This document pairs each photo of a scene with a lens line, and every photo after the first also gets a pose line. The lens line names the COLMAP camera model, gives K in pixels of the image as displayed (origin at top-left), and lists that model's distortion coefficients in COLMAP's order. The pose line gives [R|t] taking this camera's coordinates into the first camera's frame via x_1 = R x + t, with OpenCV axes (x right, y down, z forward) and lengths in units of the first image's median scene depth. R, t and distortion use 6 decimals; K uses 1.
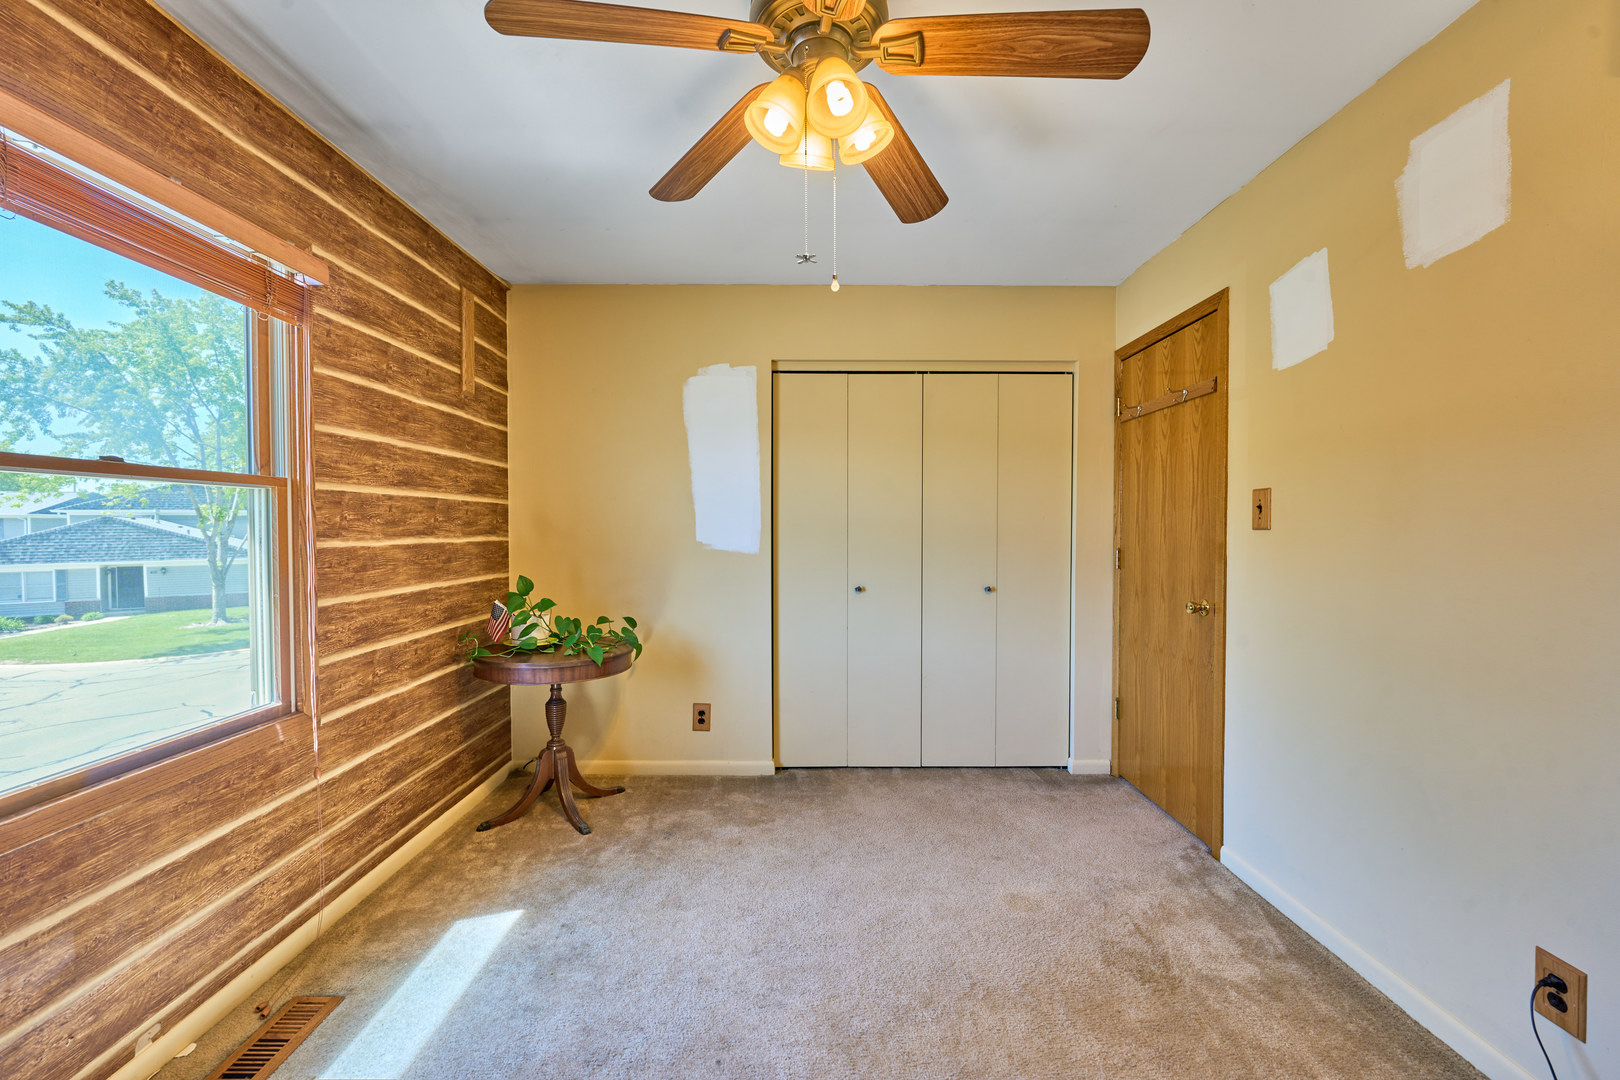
lens RADIAL K [[661.3, 0, 816.3], [0, 661.3, 527.9], [0, 0, 1]] dist [-0.013136, 0.000027]
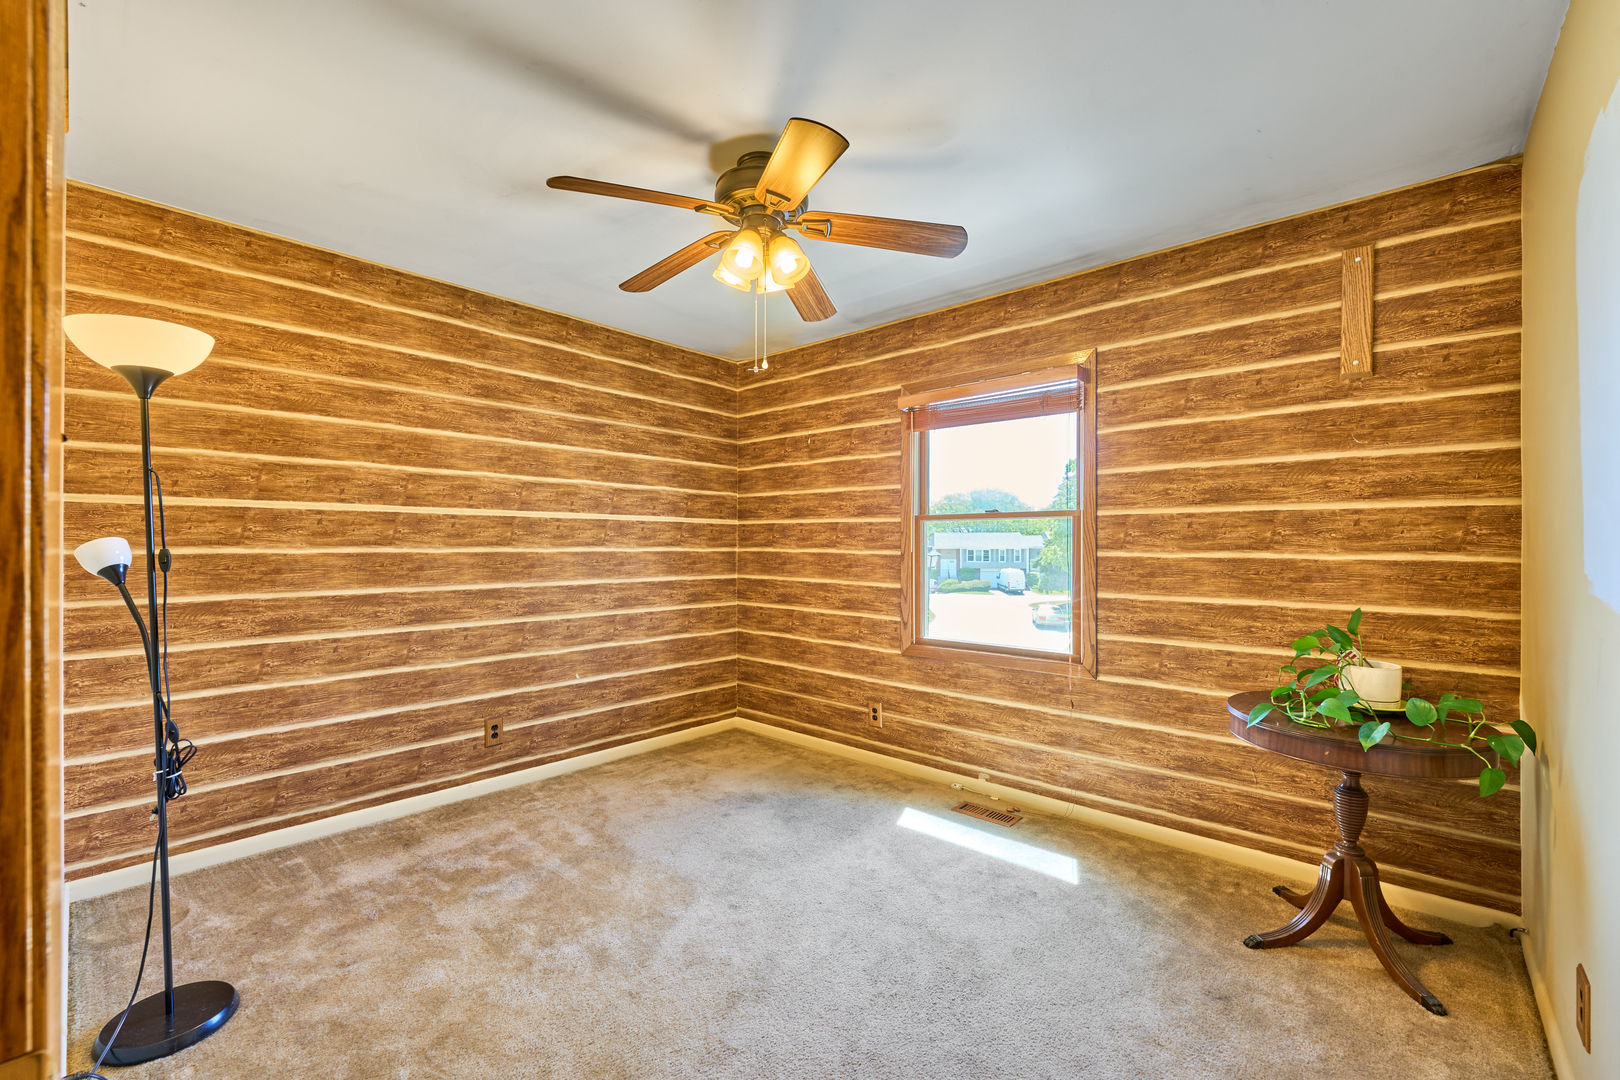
lens RADIAL K [[661.3, 0, 815.9], [0, 661.3, 555.6], [0, 0, 1]] dist [-0.013136, 0.000027]
pose [[-0.668996, -0.010408, -0.743193, 0.635264], [-0.022585, 0.999725, 0.006329, 0.031019], [0.742922, 0.021019, -0.669047, 1.313543]]
